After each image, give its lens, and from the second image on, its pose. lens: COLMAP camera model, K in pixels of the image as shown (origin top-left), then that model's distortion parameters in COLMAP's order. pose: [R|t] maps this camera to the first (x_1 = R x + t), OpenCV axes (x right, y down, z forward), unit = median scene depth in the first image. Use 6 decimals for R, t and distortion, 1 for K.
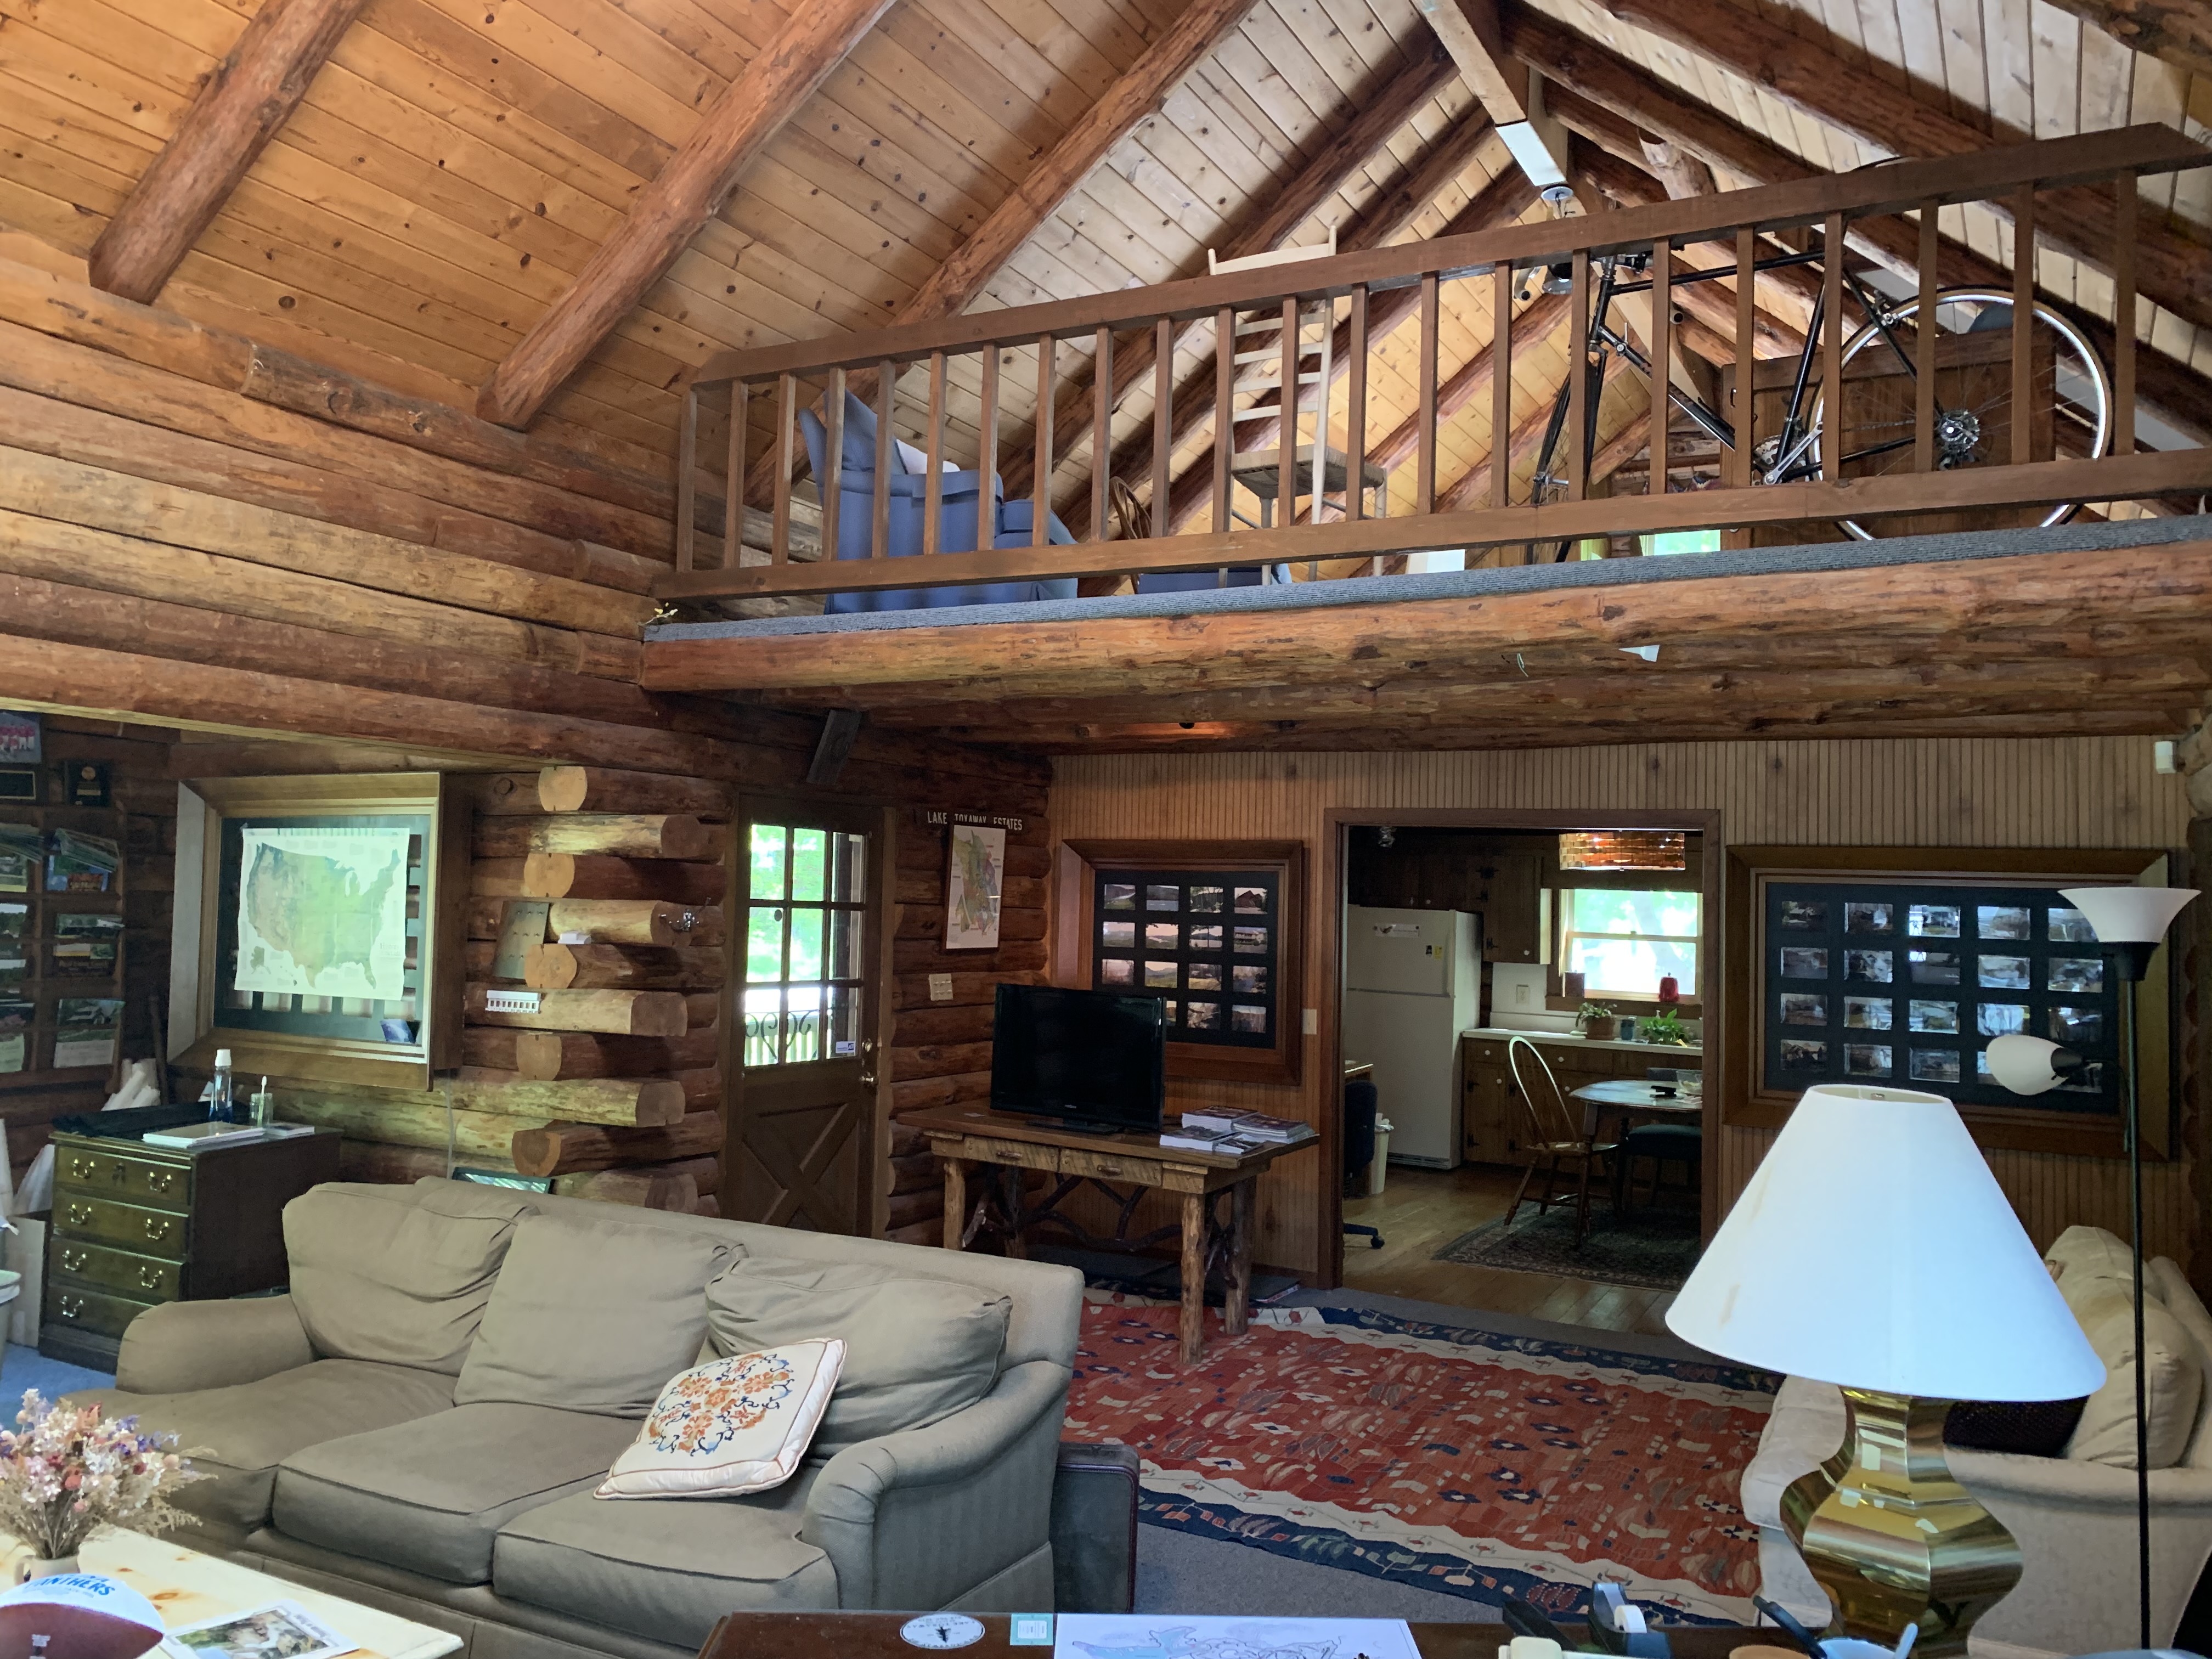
lens RADIAL K [[1666.4, 0, 1125.2], [0, 1666.4, 827.3], [0, 0, 1]] dist [0.025428, -0.030866]
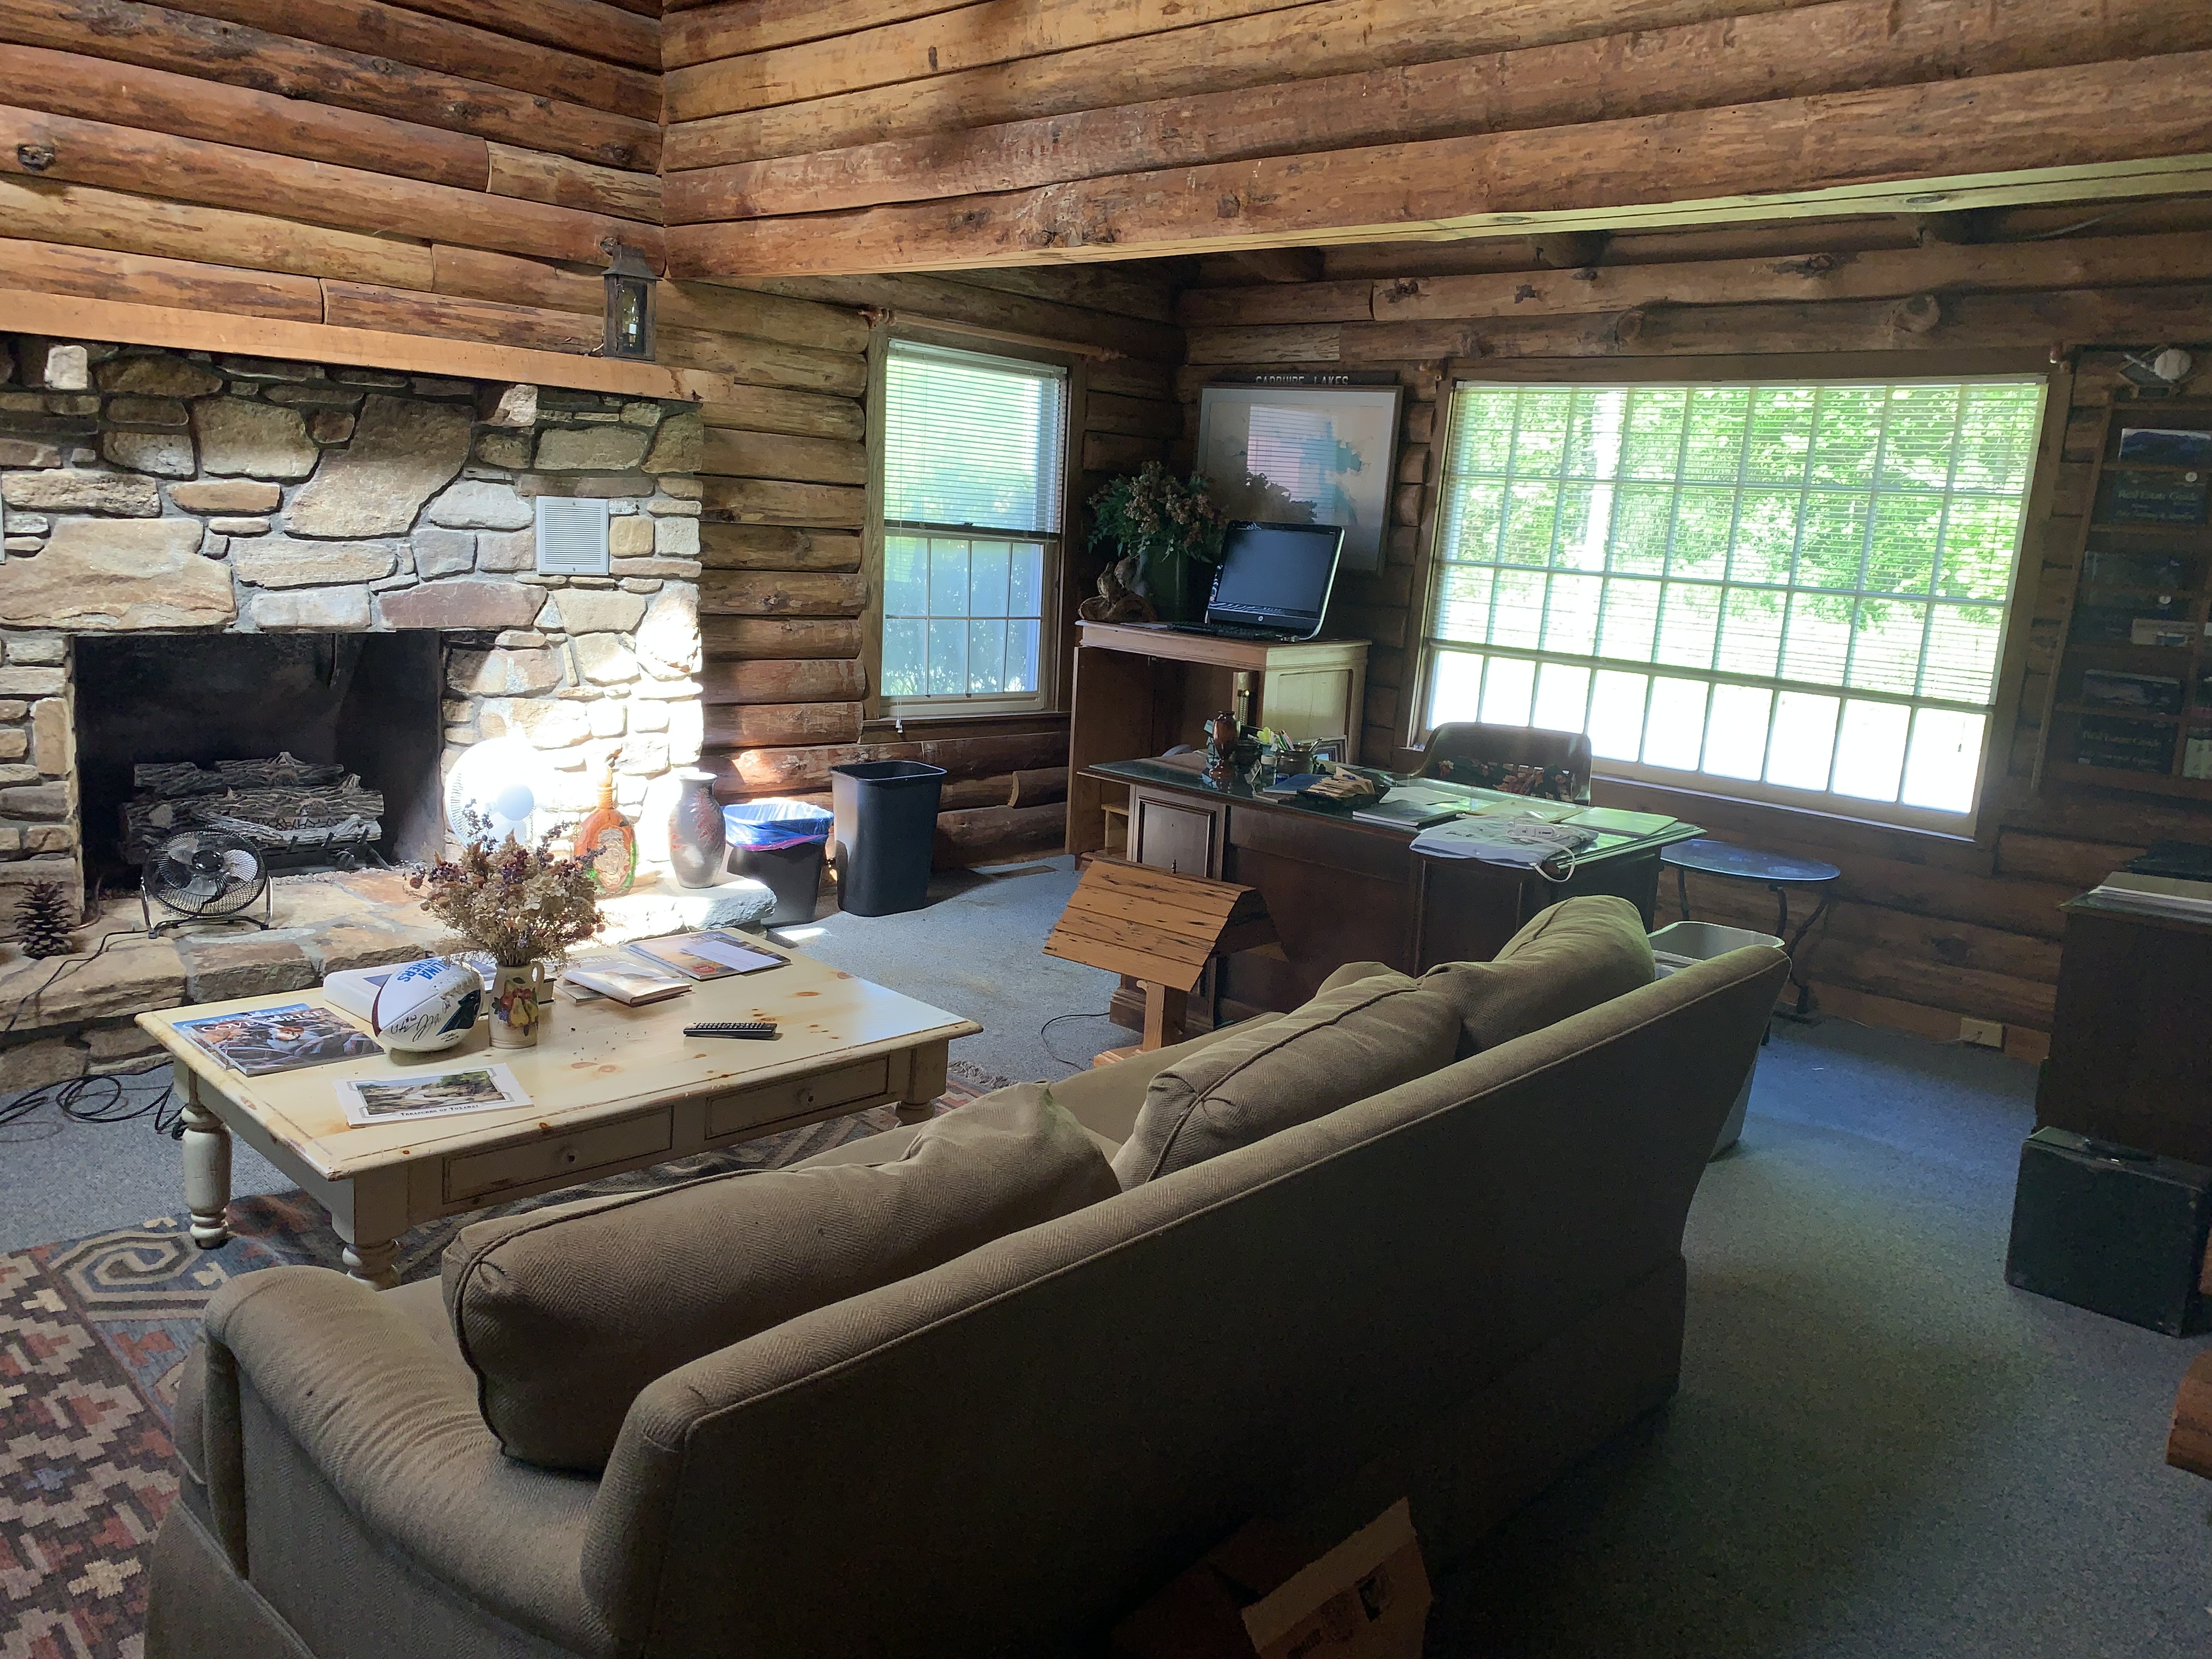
lens RADIAL K [[1666.4, 0, 1145.5], [0, 1666.4, 841.6], [0, 0, 1]] dist [0.025428, -0.030866]
pose [[-0.244732, 0.150002, -0.957917, 0.207680], [-0.018462, 0.987060, 0.159282, 0.089782], [0.969415, 0.056666, -0.238796, 0.982171]]
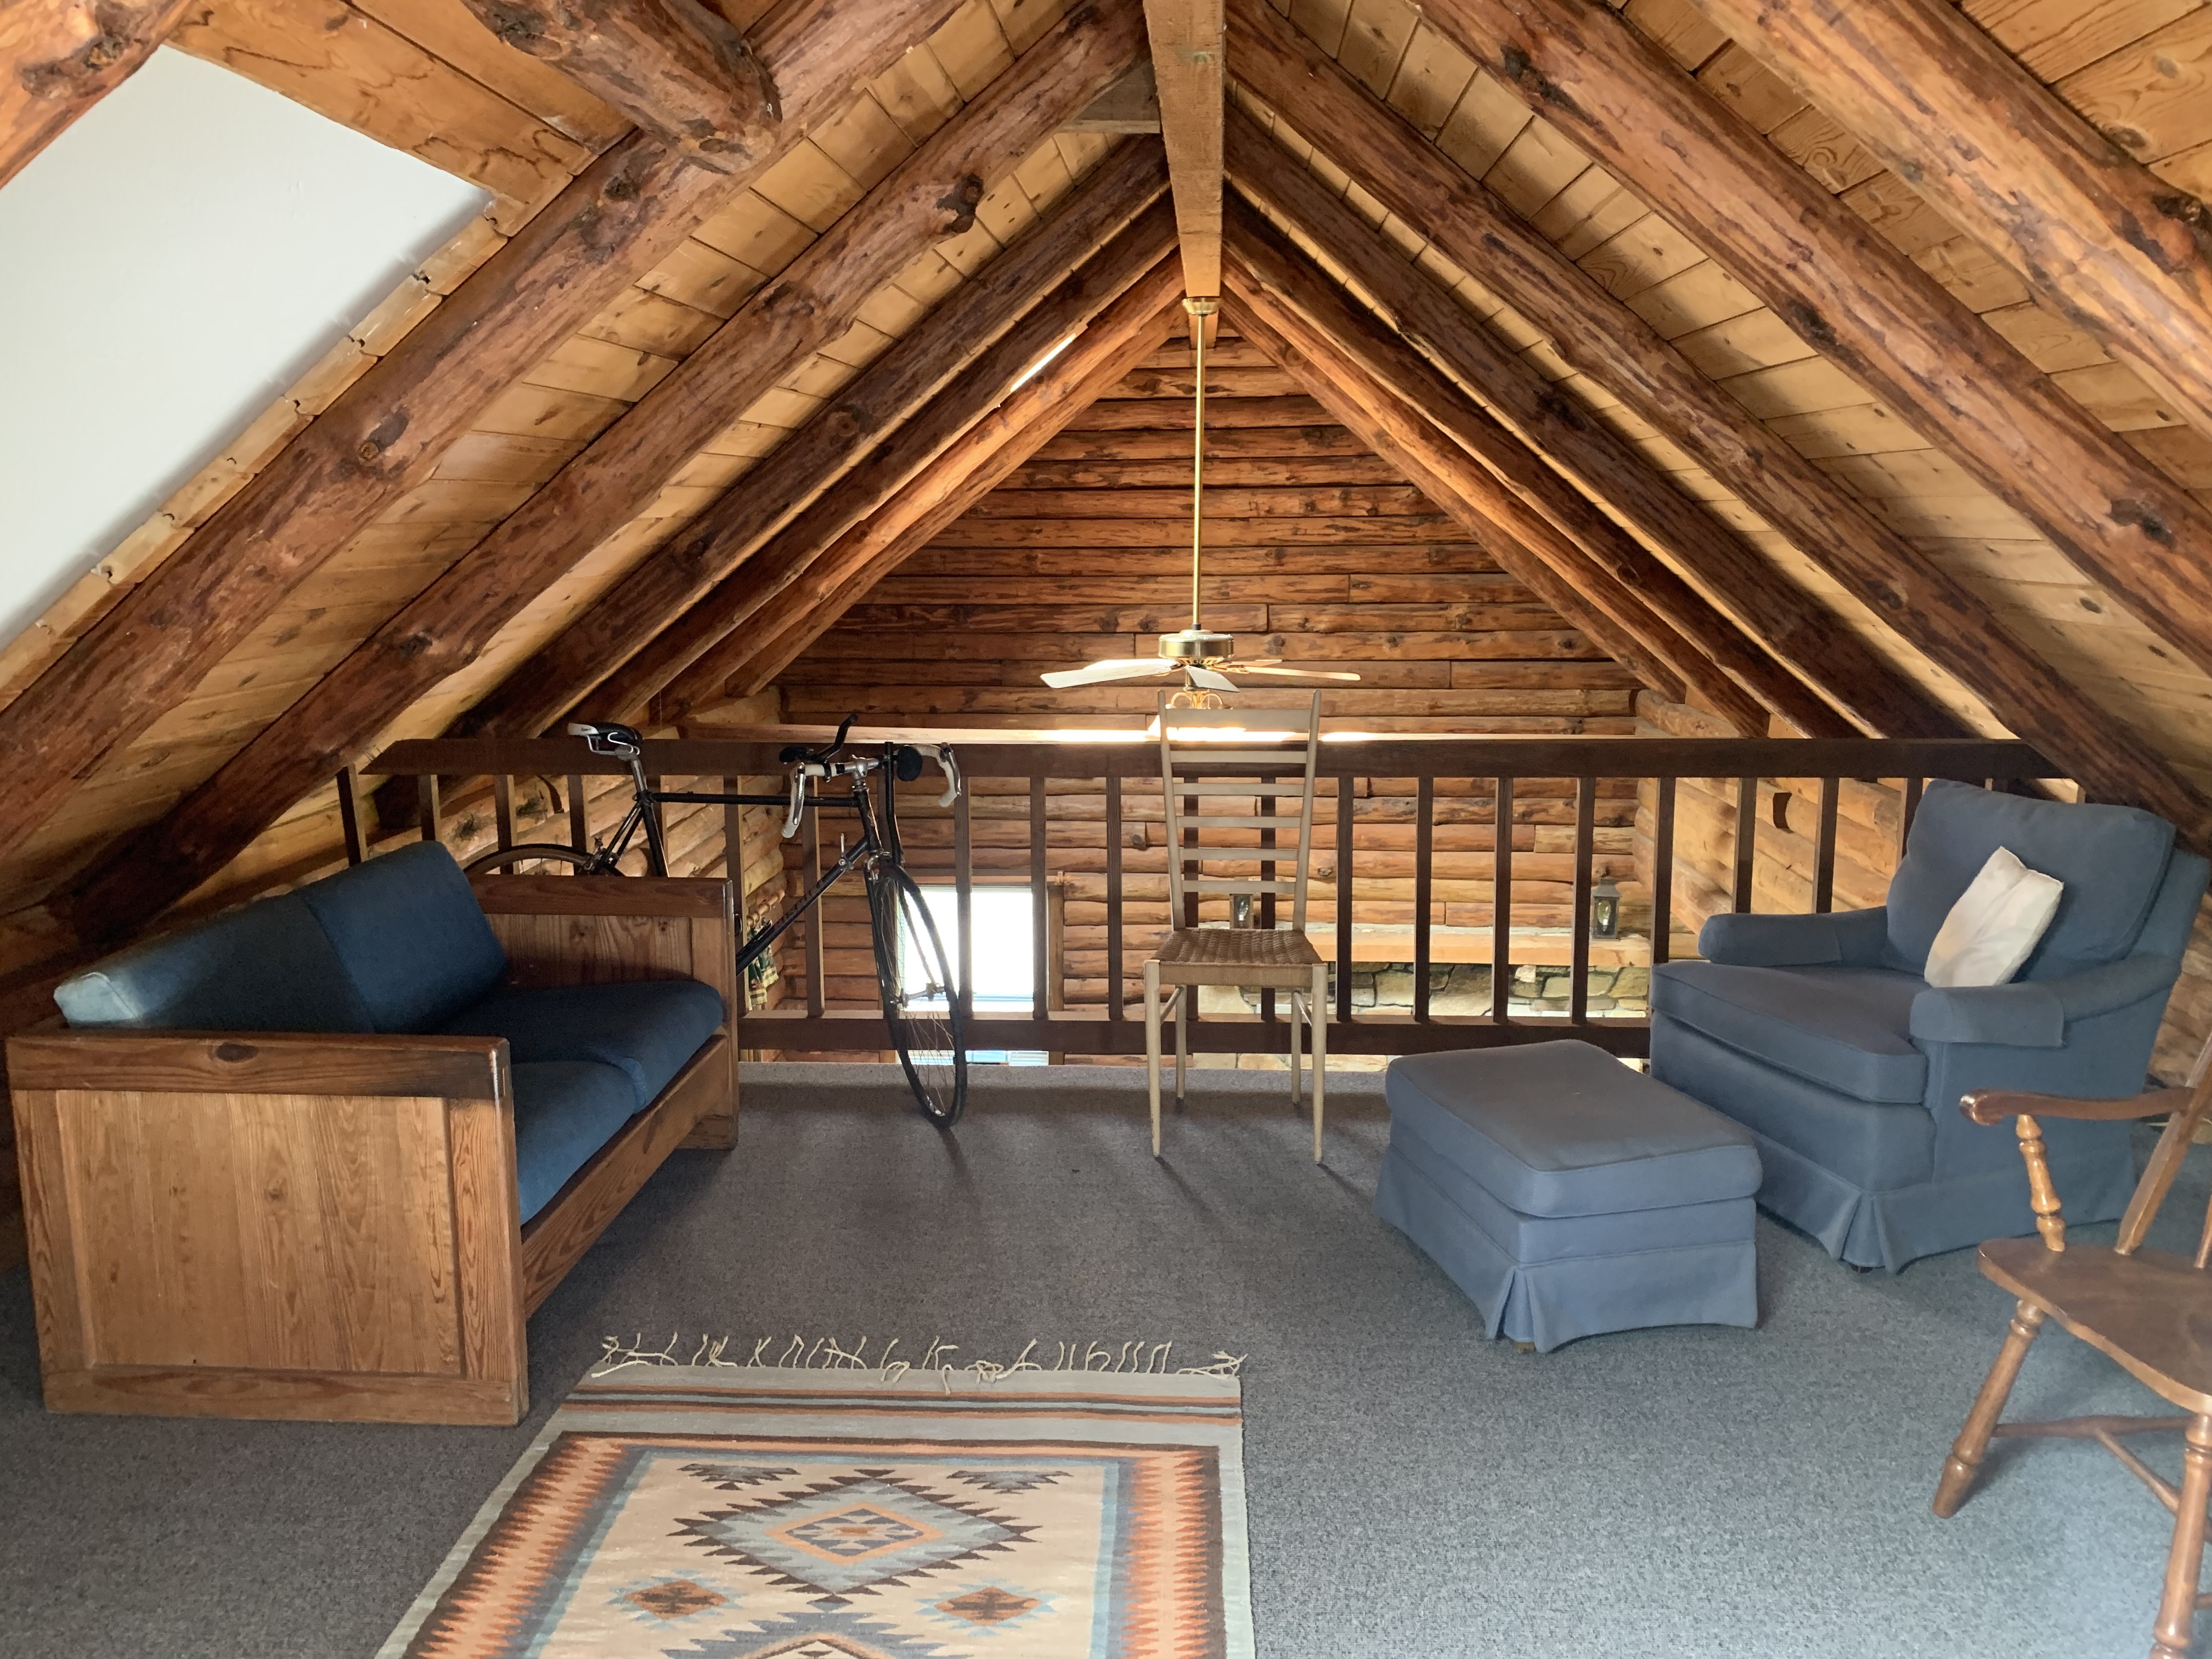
lens RADIAL K [[1666.4, 0, 1119.0], [0, 1666.4, 825.6], [0, 0, 1]] dist [0.025428, -0.030866]
pose [[-0.901981, 0.033188, -0.430499, 0.571845], [-0.008460, 0.995492, 0.094471, -0.380378], [0.431693, 0.088853, -0.897634, 1.941321]]
